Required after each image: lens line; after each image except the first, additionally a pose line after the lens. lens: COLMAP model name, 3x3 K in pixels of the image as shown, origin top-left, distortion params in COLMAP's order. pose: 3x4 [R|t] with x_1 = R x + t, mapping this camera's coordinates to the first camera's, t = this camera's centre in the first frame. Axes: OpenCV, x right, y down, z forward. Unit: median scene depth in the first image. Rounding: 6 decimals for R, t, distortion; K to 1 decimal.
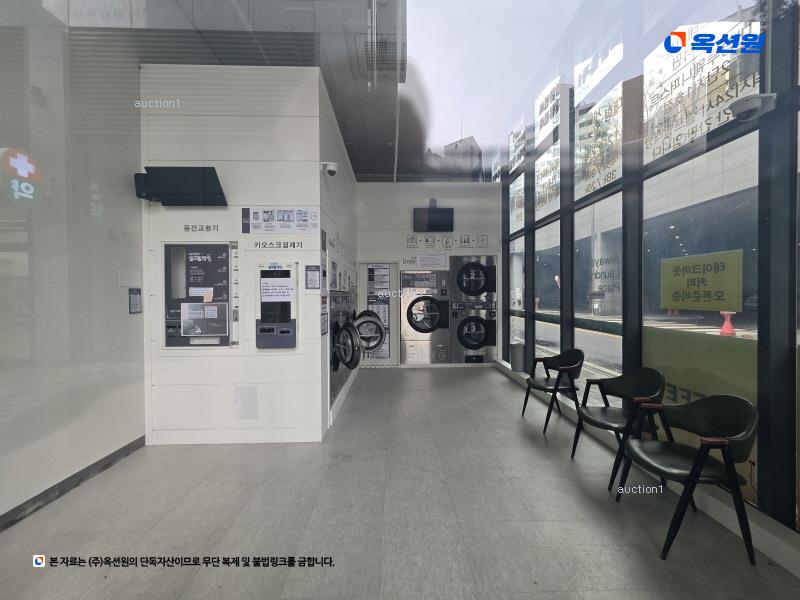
lens RADIAL K [[327.5, 0, 400.0], [0, 327.5, 300.0], [0, 0, 1]] dist [0.001125, 0.000051]
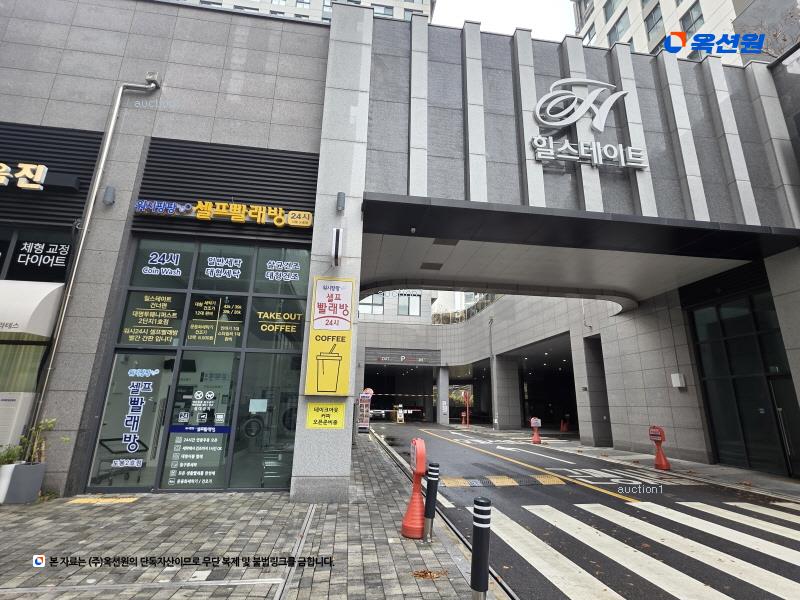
lens RADIAL K [[393.5, 0, 400.6], [0, 393.5, 297.7], [0, 0, 1]] dist [0.004341, -0.000019]
pose [[0.993201, 0.054431, 0.102901, 0.769603], [-0.023898, 0.960461, -0.277389, -0.008623], [-0.113931, 0.273044, 0.955231, -2.422203]]
